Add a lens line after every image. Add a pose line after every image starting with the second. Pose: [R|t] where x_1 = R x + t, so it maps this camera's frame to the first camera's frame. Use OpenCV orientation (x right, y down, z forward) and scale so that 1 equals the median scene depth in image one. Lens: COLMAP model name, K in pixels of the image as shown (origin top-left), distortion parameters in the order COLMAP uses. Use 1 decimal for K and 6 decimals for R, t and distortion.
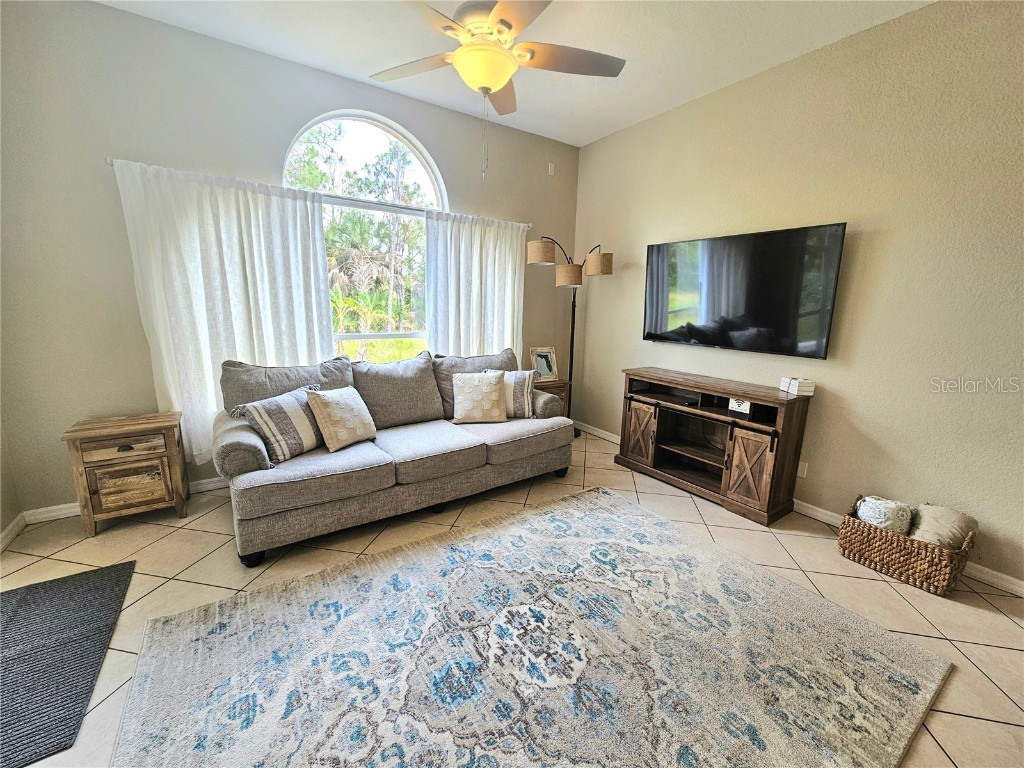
lens RADIAL K [[420.6, 0, 512.1], [0, 420.6, 384.2], [0, 0, 1]] dist [-0.002640, 0.001598]
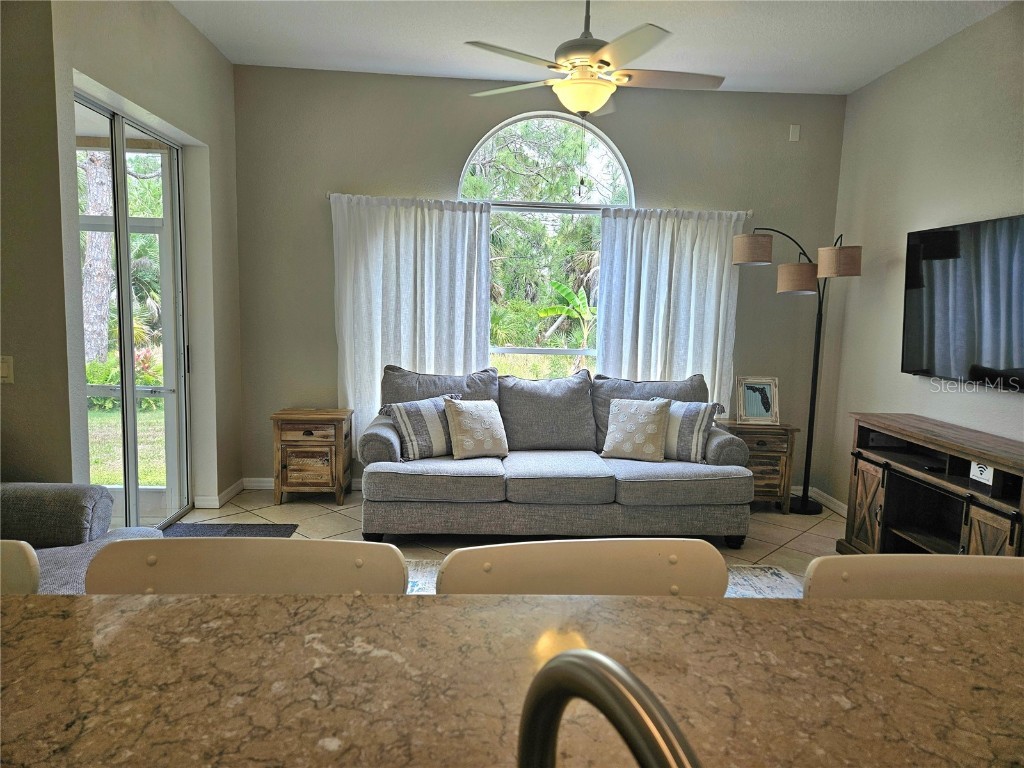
lens RADIAL K [[681.1, 0, 513.6], [0, 681.1, 381.2], [0, 0, 1]] dist [0.074783, -0.057209]
pose [[0.856911, 0.061431, -0.511791, 0.439093], [-0.109266, 0.991958, -0.063881, 0.055520], [0.503751, 0.110662, 0.856732, -0.297233]]
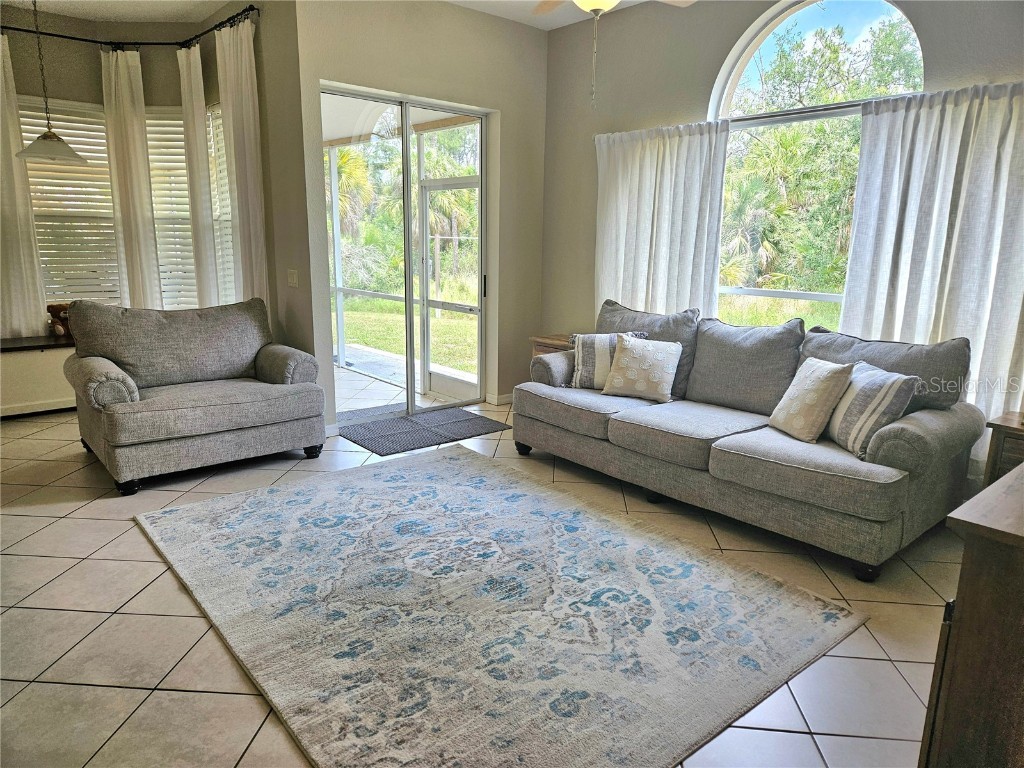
lens RADIAL K [[681.1, 0, 517.7], [0, 681.1, 384.8], [0, 0, 1]] dist [0.074783, -0.057209]
pose [[0.117761, 0.190174, -0.974662, 0.978779], [-0.208308, 0.964385, 0.163000, -0.072593], [0.970948, 0.183835, 0.153181, 0.468055]]
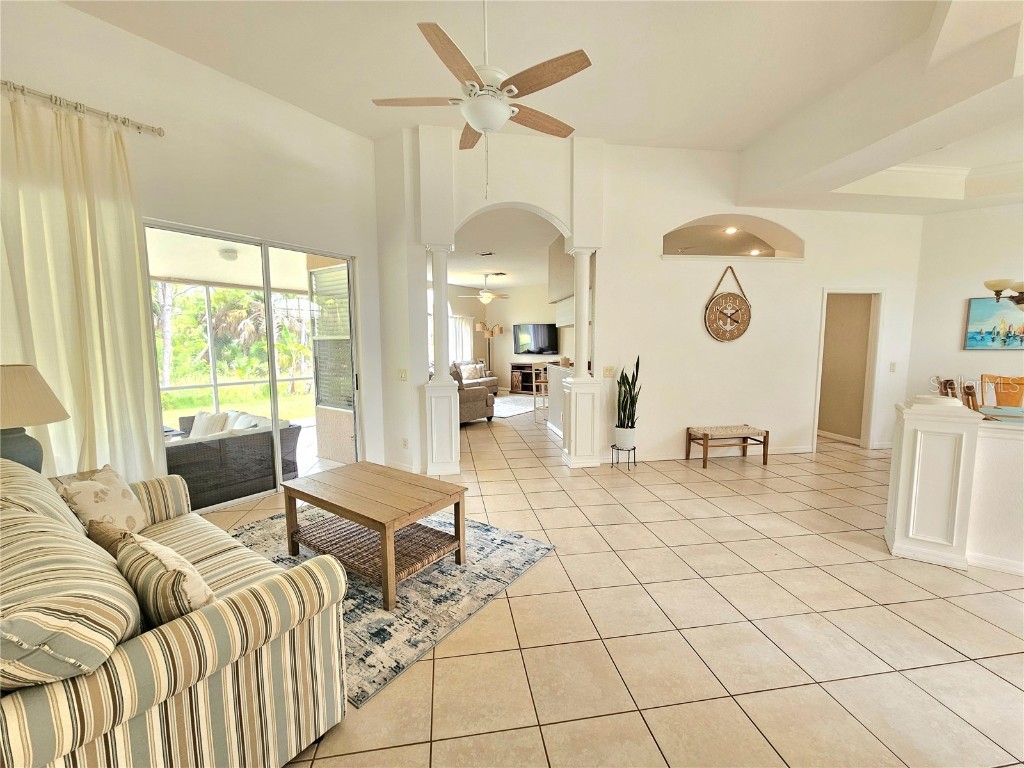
lens RADIAL K [[420.6, 0, 514.6], [0, 420.6, 385.1], [0, 0, 1]] dist [-0.002640, 0.001598]
pose [[0.936584, -0.063034, 0.344727, -0.991426], [0.092969, 0.993135, -0.070992, 0.441412], [-0.337886, 0.098539, 0.936015, -2.426904]]
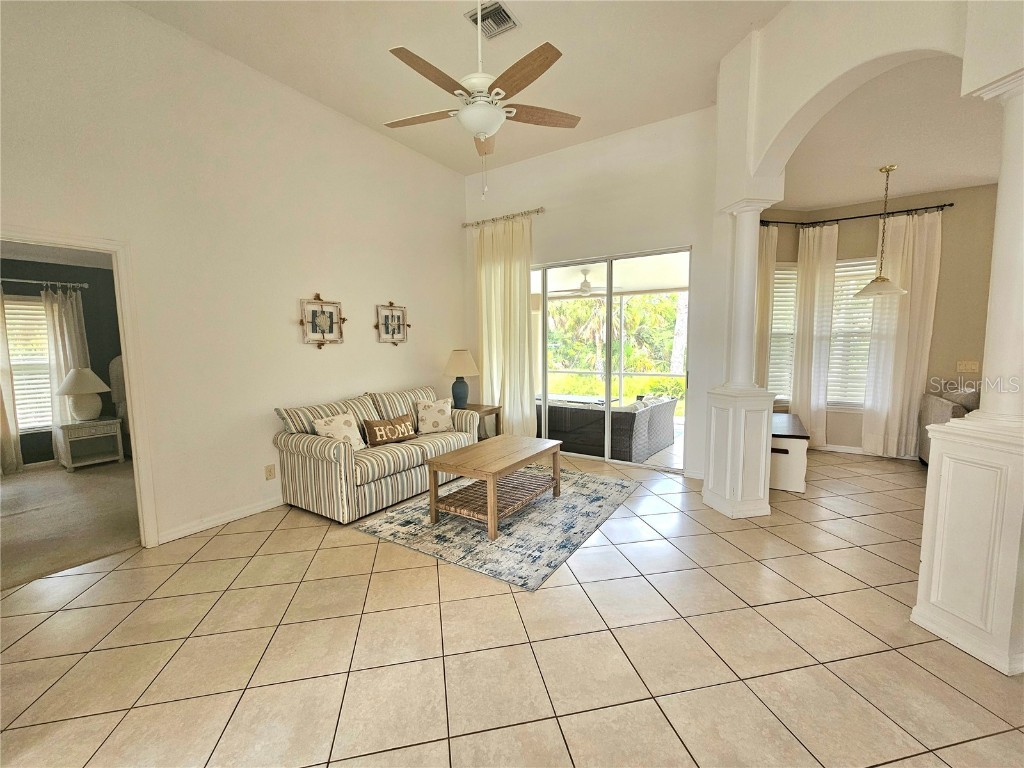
lens RADIAL K [[420.6, 0, 511.4], [0, 420.6, 385.3], [0, 0, 1]] dist [-0.002640, 0.001598]
pose [[0.388204, 0.062437, -0.919456, 0.091165], [-0.158161, 0.987413, 0.000274, 0.380964], [0.907900, 0.145316, 0.393192, -1.908982]]
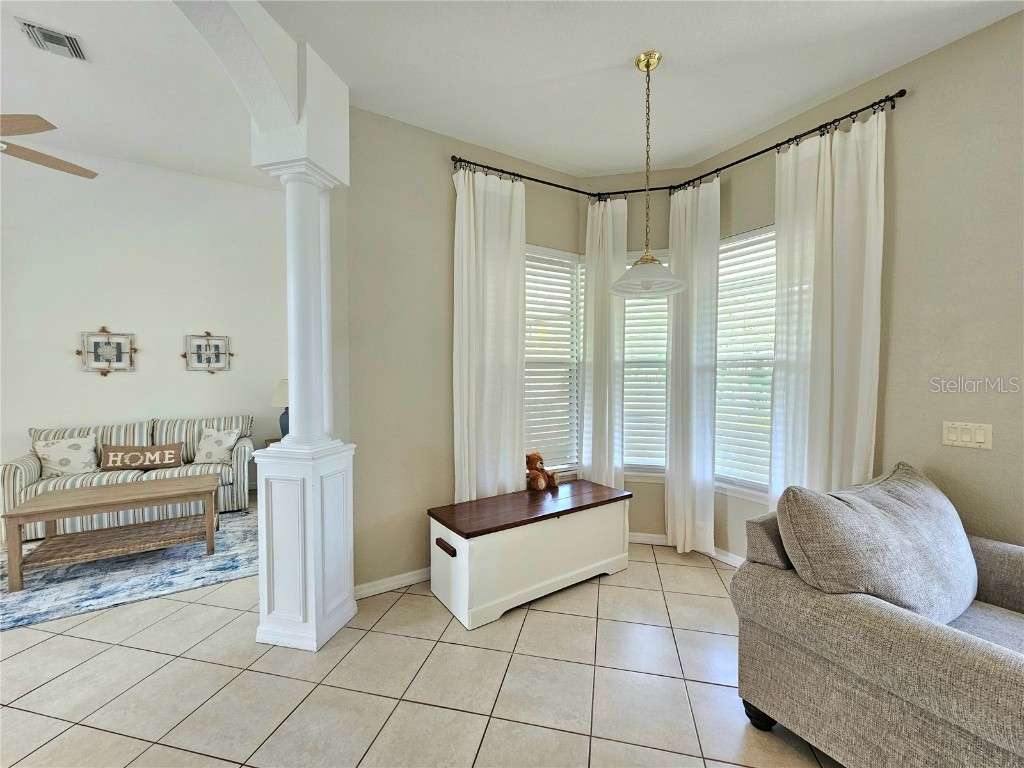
lens RADIAL K [[420.6, 0, 513.5], [0, 420.6, 386.0], [0, 0, 1]] dist [-0.002640, 0.001598]
pose [[-0.037386, 0.004776, -0.999290, 0.029397], [-0.192765, 0.981173, 0.011901, 0.111114], [0.980532, 0.193073, -0.035761, -0.531818]]
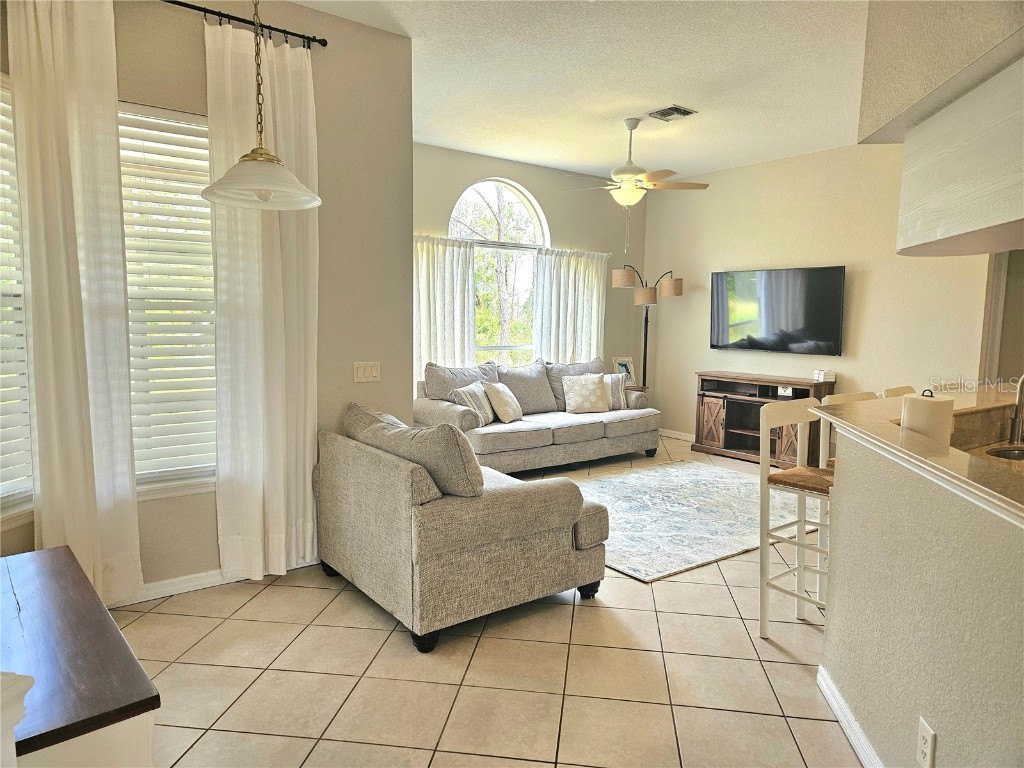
lens RADIAL K [[681.1, 0, 510.9], [0, 681.1, 389.3], [0, 0, 1]] dist [0.074783, -0.057209]
pose [[0.998598, -0.014595, 0.050883, -0.456721], [0.018753, 0.996437, -0.082225, 0.204289], [-0.049501, 0.083064, 0.995314, -1.160882]]
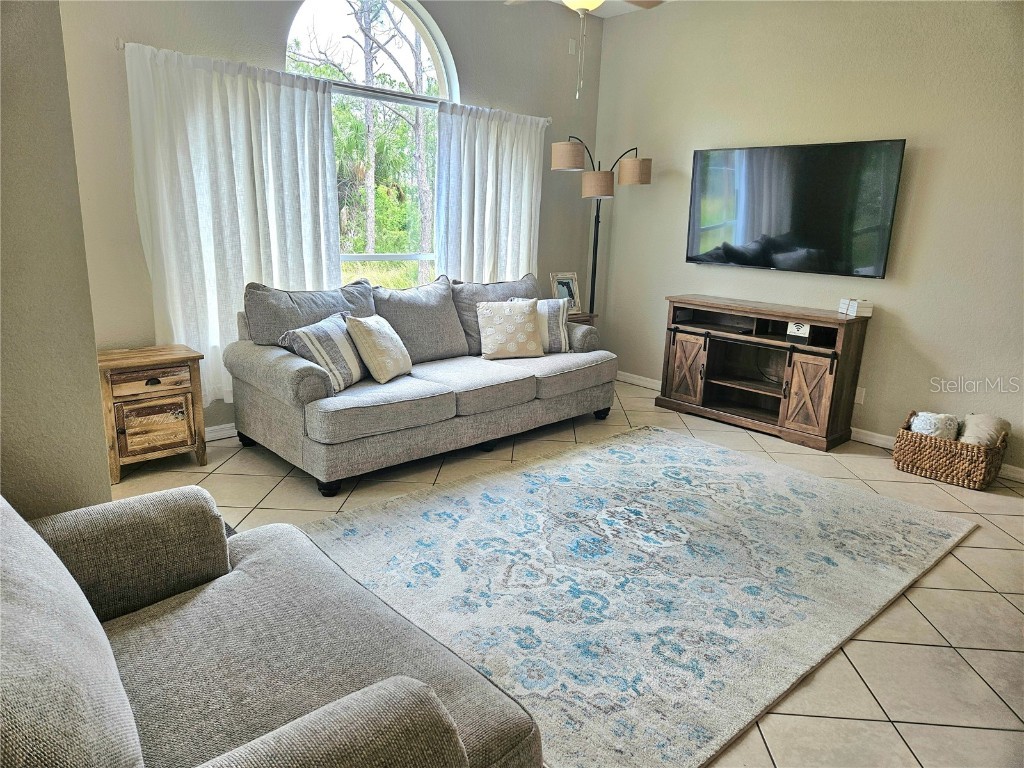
lens RADIAL K [[681.1, 0, 508.7], [0, 681.1, 378.0], [0, 0, 1]] dist [0.074783, -0.057209]
pose [[0.989532, -0.023136, 0.142447, -0.316673], [0.016271, 0.998658, 0.049174, 0.069583], [-0.143393, -0.046342, 0.988580, -0.430810]]
